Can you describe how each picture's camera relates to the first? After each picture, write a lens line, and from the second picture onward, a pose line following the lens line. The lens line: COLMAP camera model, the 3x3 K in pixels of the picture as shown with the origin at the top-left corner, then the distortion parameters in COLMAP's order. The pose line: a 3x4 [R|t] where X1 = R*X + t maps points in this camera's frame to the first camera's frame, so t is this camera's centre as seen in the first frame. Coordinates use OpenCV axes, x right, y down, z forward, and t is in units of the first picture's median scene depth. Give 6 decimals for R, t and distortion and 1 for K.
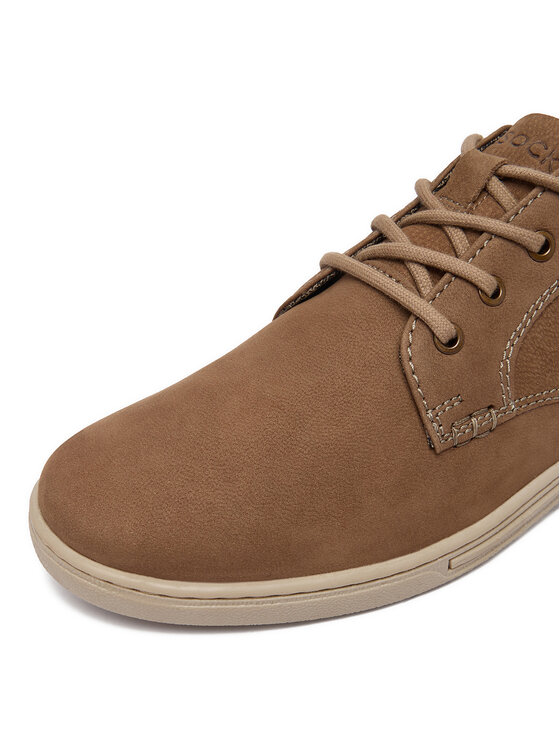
lens RADIAL K [[761.4, 0, 280.0], [0, 761.4, 373.0], [0, 0, 1]] dist [-0.008014, -0.005380]
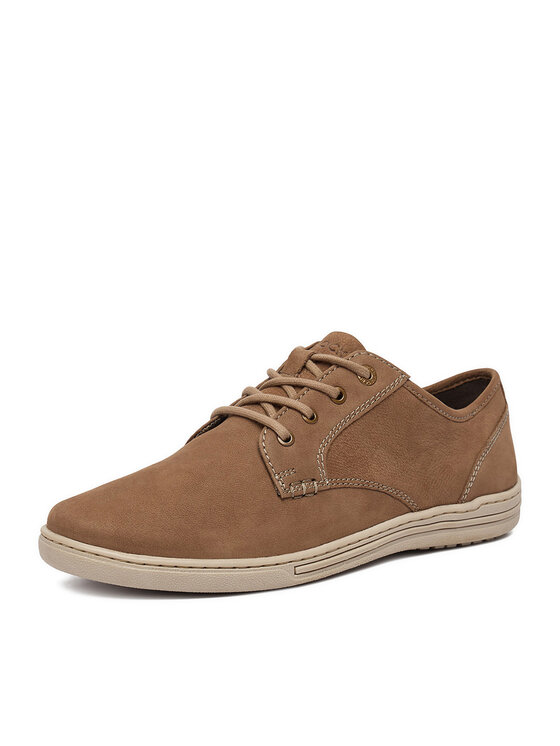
lens RADIAL K [[1731.0, 0, 280.0], [0, 1731.0, 373.0], [0, 0, 1]] dist [0.013736, 0.063049]
pose [[0.993552, 0.008623, 0.113052, -0.240859], [0.042569, 0.895784, -0.442447, 1.560799], [-0.105085, 0.444406, 0.889641, -2.577480]]
